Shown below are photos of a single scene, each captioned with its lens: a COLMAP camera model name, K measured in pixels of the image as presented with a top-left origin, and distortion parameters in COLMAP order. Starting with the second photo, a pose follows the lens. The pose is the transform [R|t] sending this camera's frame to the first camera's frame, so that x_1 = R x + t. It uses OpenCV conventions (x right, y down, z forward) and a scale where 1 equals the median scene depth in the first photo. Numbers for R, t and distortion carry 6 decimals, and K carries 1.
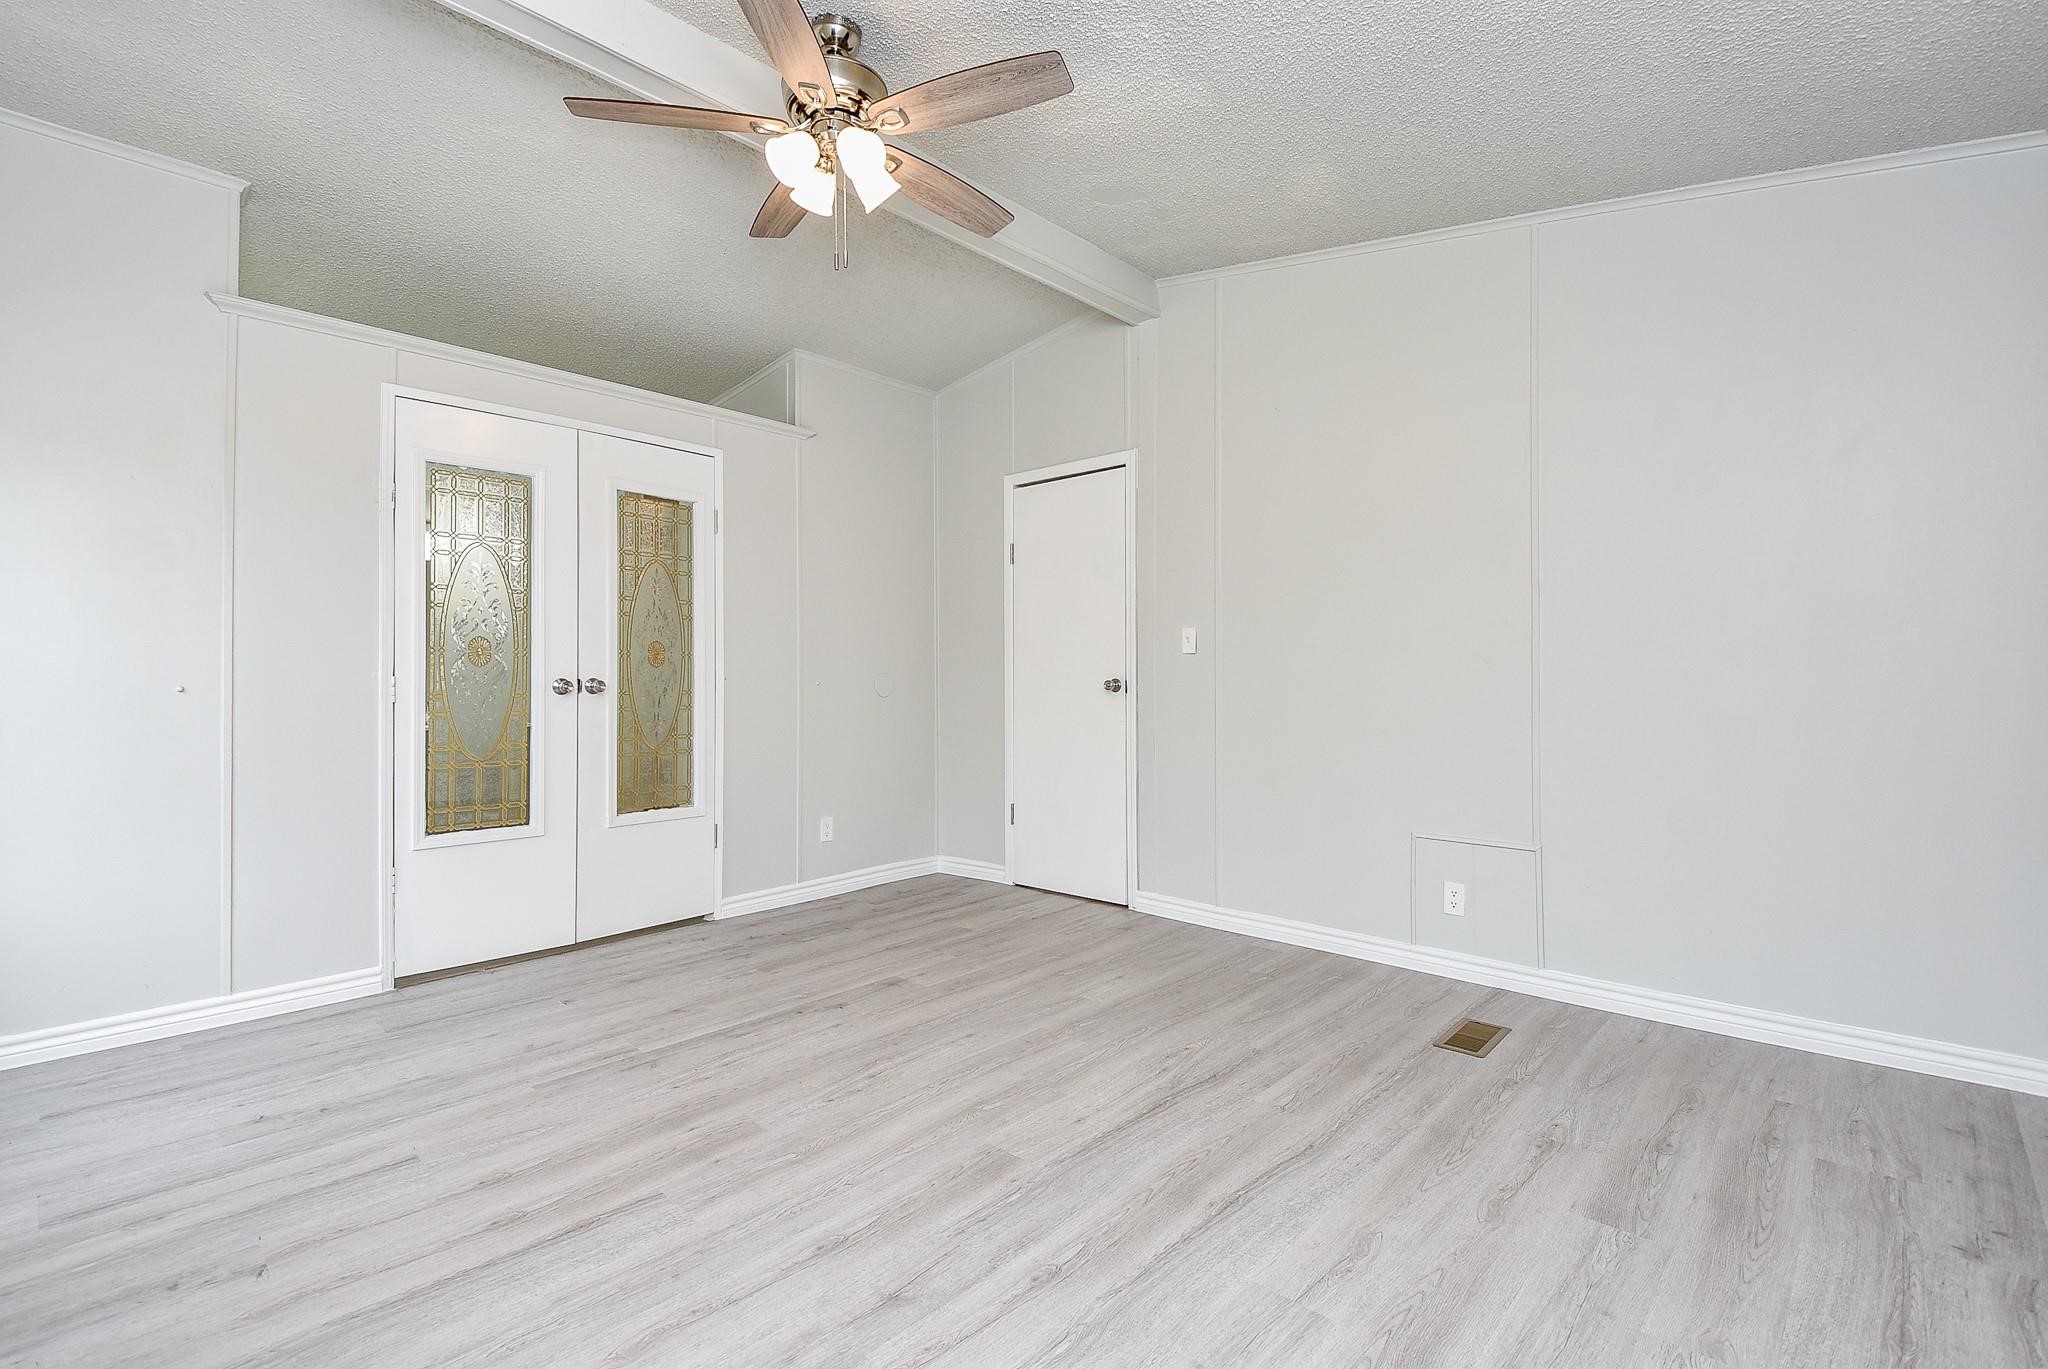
lens RADIAL K [[941.2, 0, 1037.7], [0, 941.2, 675.9], [0, 0, 1]] dist [0.003290, -0.021649]
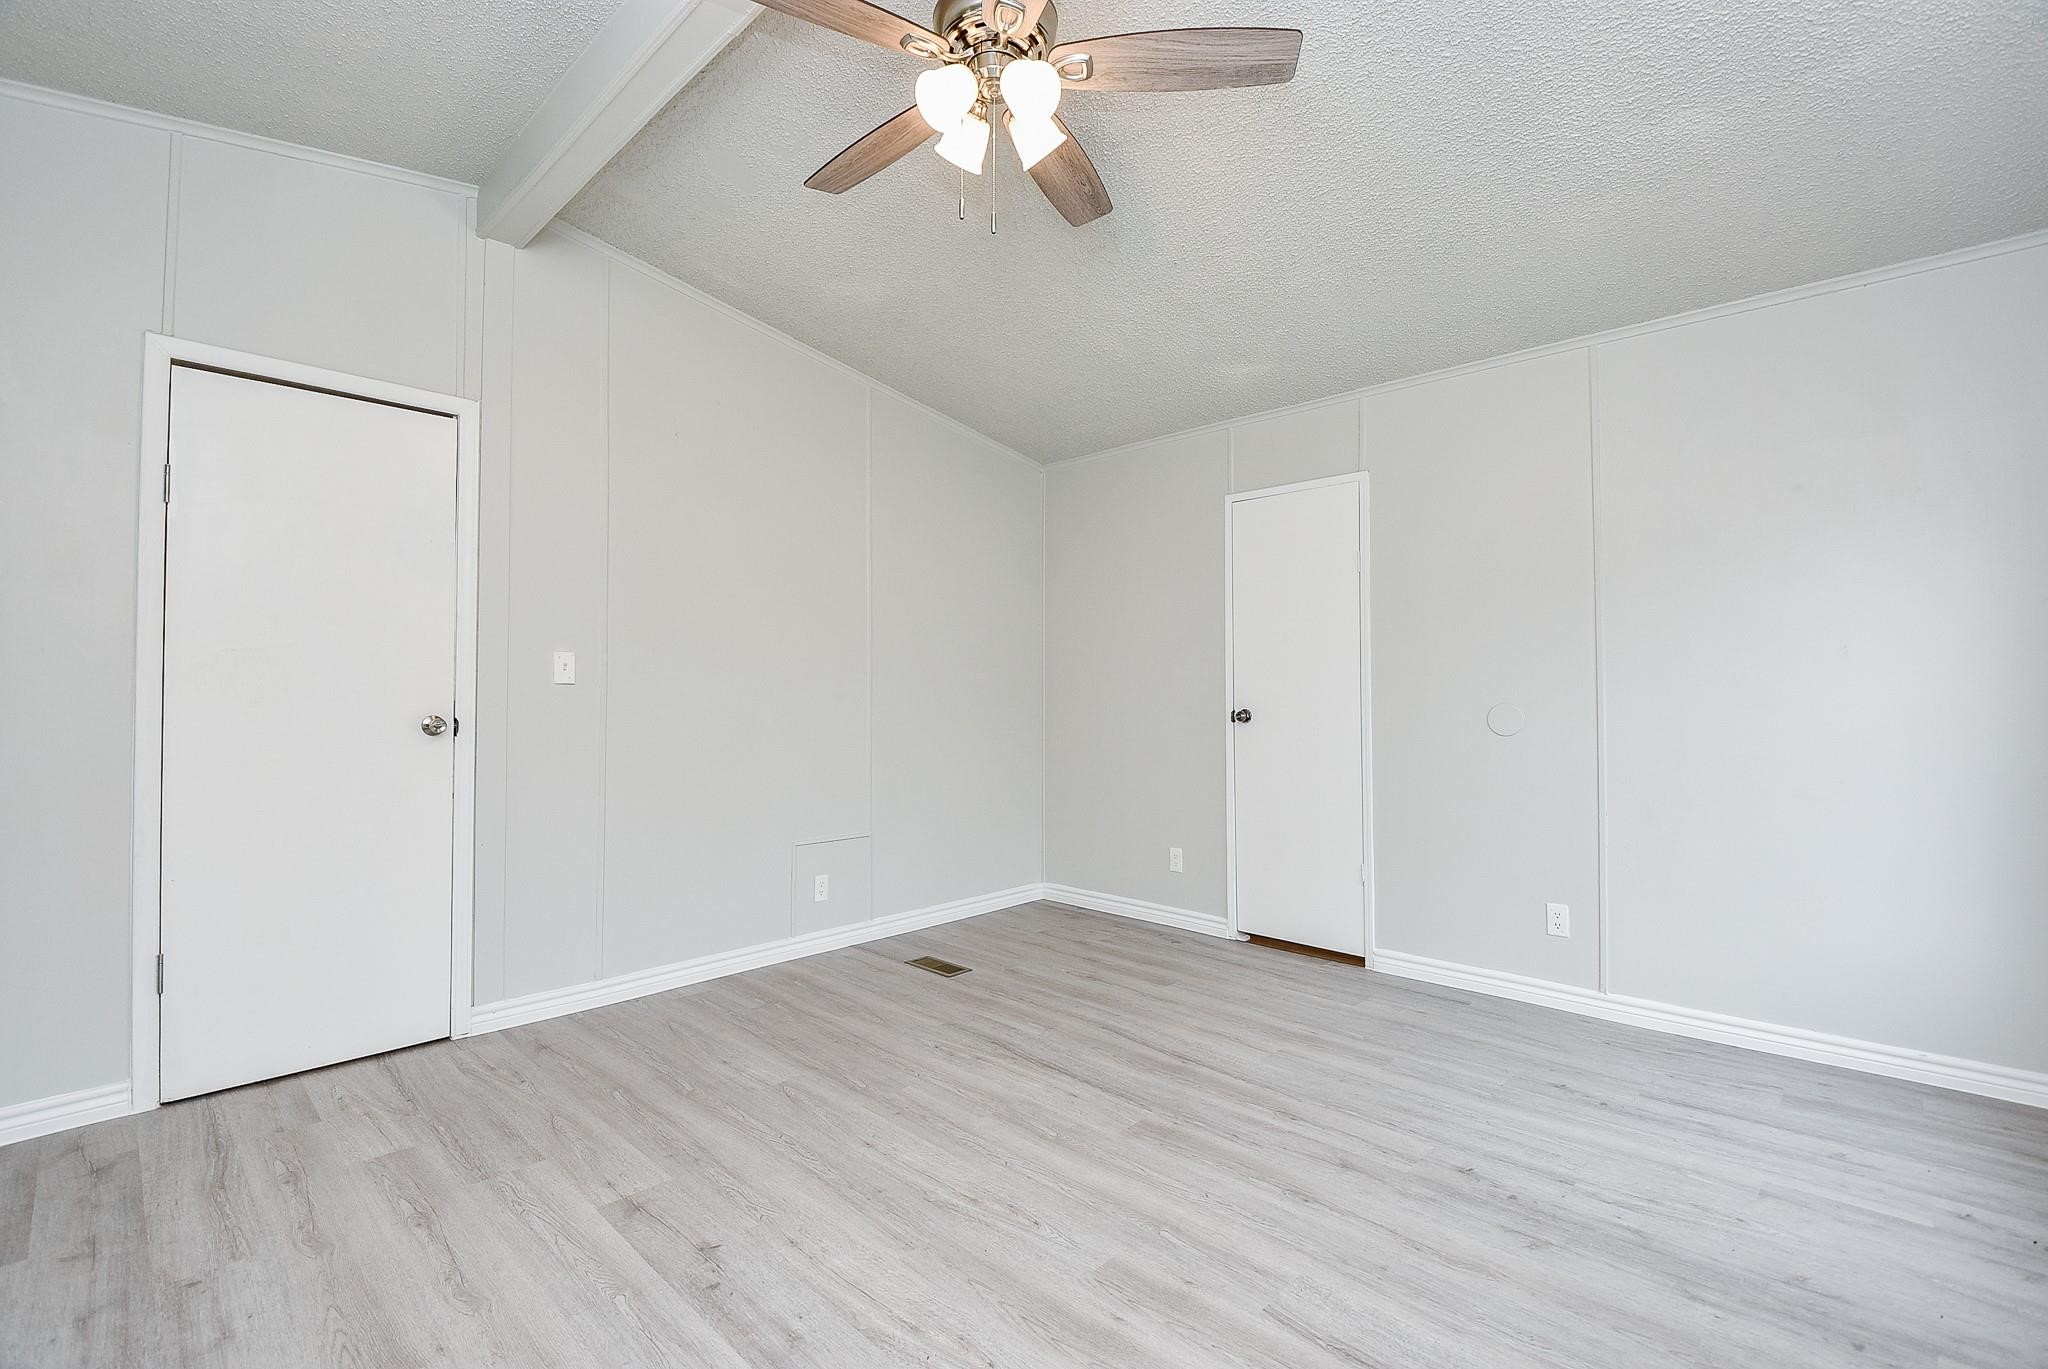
lens RADIAL K [[907.9, 0, 1024.0], [0, 907.9, 684.5], [0, 0, 1]] dist [-0.001671, -0.021965]
pose [[0.034418, 0.004861, 0.999396, -0.962279], [0.008867, 0.999947, -0.005169, -0.024439], [-0.999368, 0.009039, 0.034373, 0.912449]]
